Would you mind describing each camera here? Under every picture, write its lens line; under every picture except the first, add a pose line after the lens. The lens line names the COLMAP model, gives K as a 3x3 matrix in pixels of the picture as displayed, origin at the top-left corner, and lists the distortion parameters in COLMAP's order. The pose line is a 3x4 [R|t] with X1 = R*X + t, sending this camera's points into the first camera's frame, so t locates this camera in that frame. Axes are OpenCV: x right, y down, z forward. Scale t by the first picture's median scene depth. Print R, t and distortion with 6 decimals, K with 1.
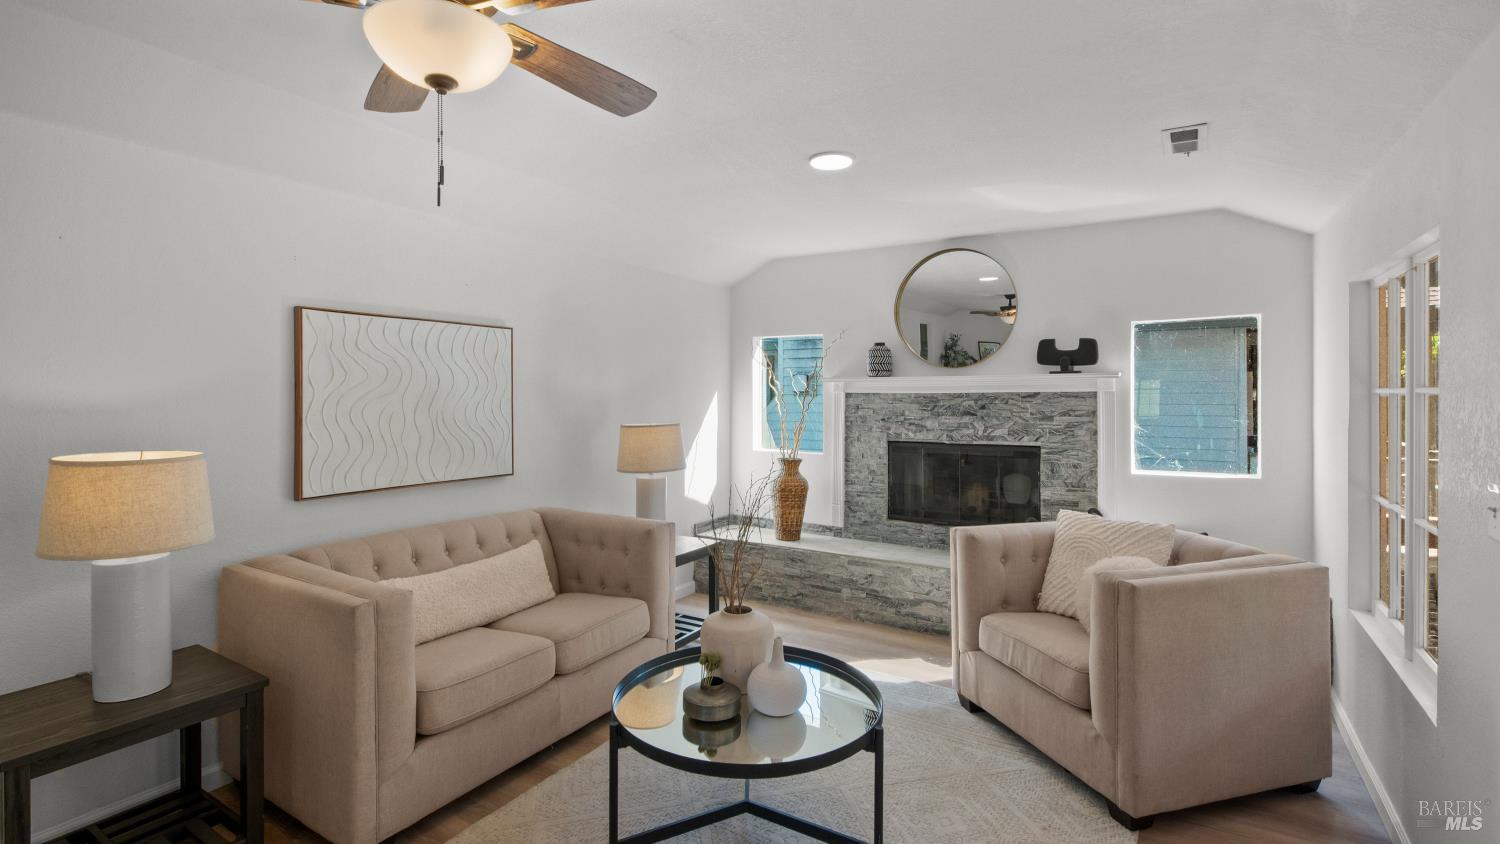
lens RADIAL K [[688.1, 0, 740.2], [0, 688.1, 398.2], [0, 0, 1]] dist [0.012308, -0.006222]
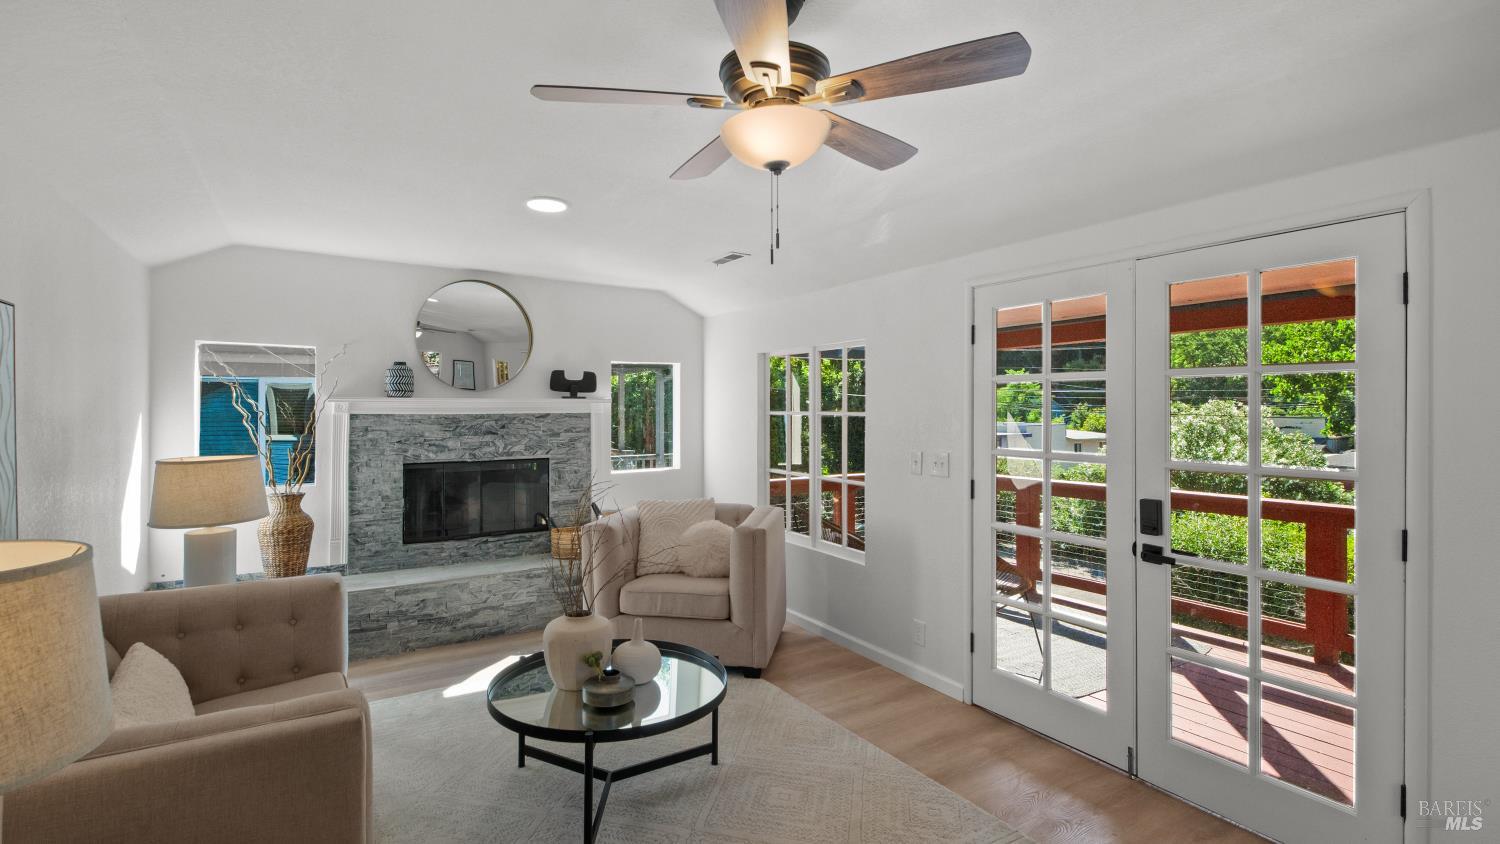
lens RADIAL K [[688.1, 0, 739.7], [0, 688.1, 413.6], [0, 0, 1]] dist [0.012308, -0.006222]
pose [[0.446107, -0.001422, 0.894979, -0.516214], [0.007029, 0.999973, -0.001915, -0.003758], [-0.894952, 0.007146, 0.446105, 0.167208]]
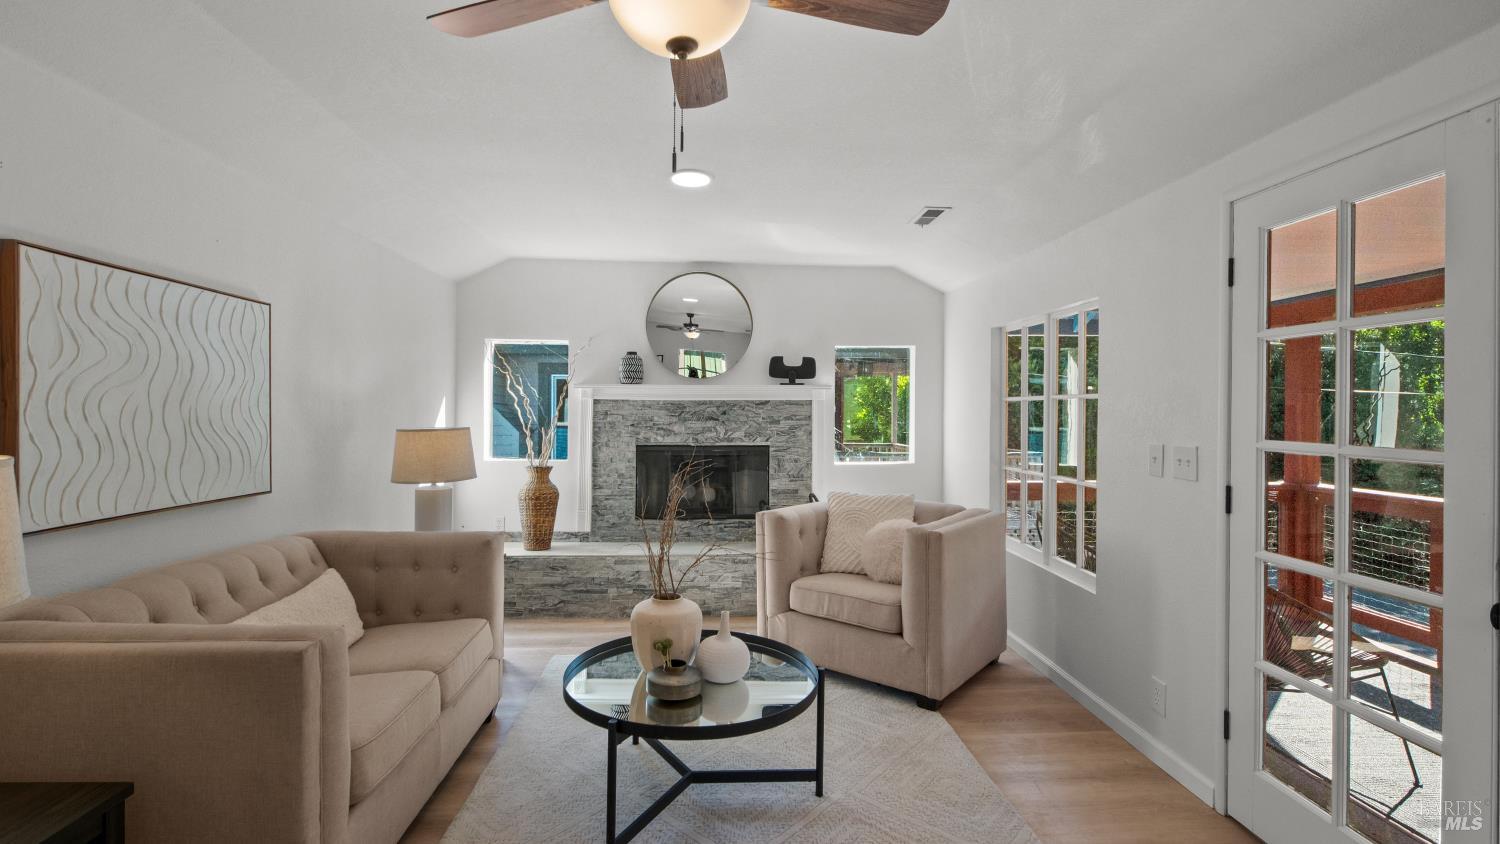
lens RADIAL K [[688.1, 0, 735.7], [0, 688.1, 414.1], [0, 0, 1]] dist [0.012308, -0.006222]
pose [[0.822857, 0.005399, 0.568223, -0.303724], [-0.003328, 0.999983, -0.004683, 0.021868], [-0.568239, 0.001962, 0.822861, 0.050975]]
